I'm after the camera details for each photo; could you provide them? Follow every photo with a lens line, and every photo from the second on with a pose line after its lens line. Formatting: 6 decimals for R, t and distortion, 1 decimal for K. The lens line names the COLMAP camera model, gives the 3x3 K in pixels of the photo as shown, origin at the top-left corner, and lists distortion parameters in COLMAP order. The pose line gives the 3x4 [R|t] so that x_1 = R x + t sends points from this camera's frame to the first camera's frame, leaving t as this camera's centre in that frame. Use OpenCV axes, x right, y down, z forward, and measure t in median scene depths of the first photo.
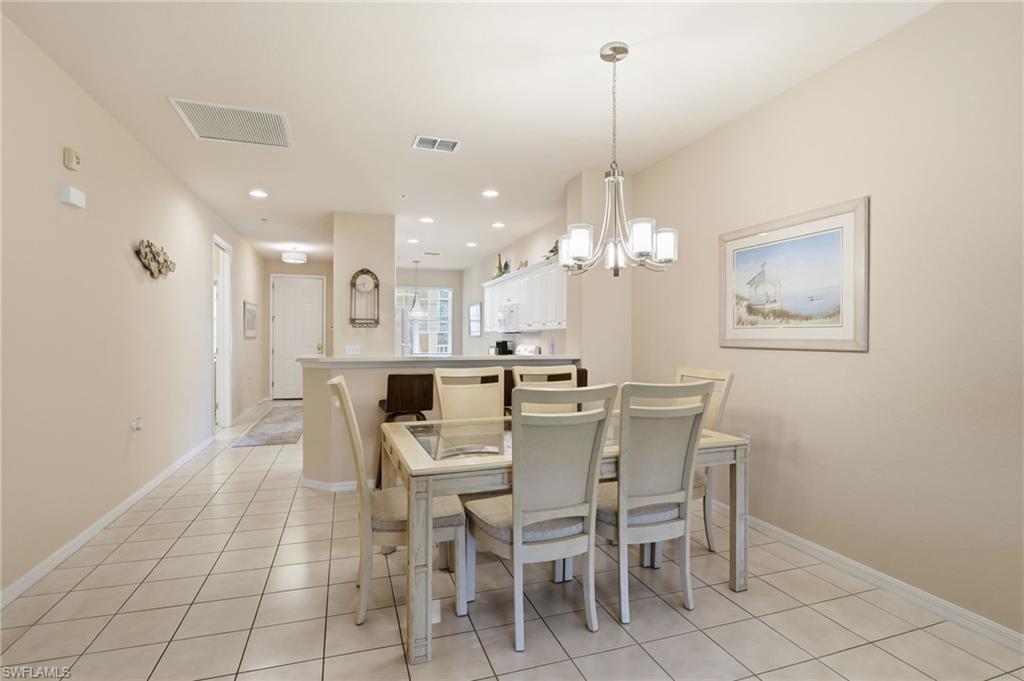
lens RADIAL K [[494.8, 0, 508.6], [0, 494.8, 340.6], [0, 0, 1]] dist [-0.015445, -0.001510]
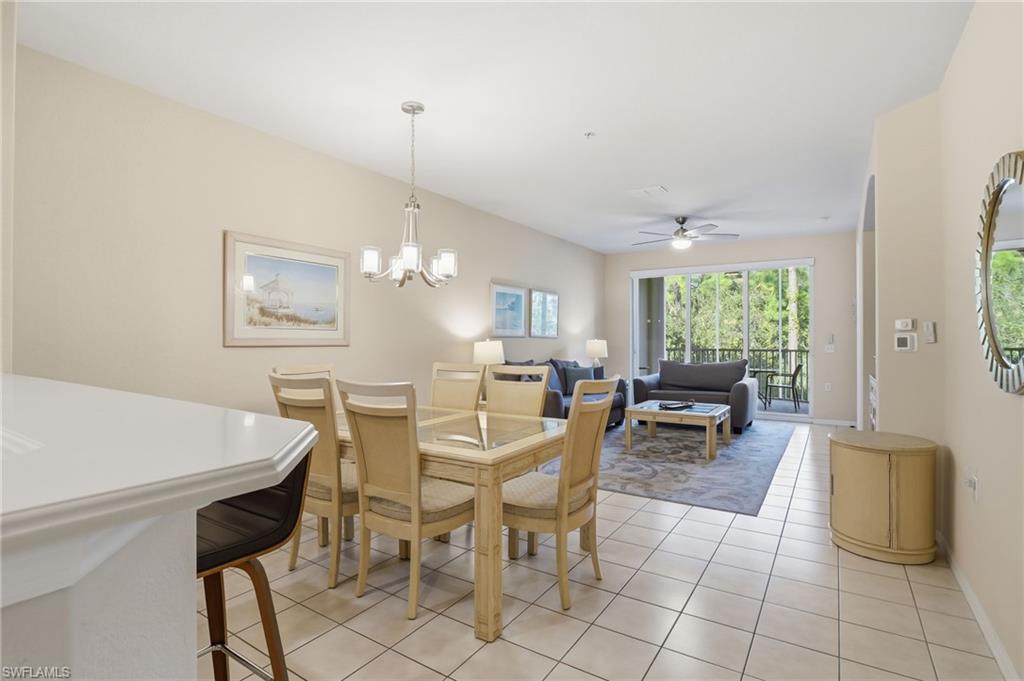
lens RADIAL K [[494.8, 0, 506.9], [0, 494.8, 337.9], [0, 0, 1]] dist [-0.015445, -0.001510]
pose [[-0.615586, -0.001384, 0.788068, -0.699201], [0.001480, 0.999995, 0.002912, -0.005980], [-0.788068, 0.002959, -0.615581, 1.209529]]
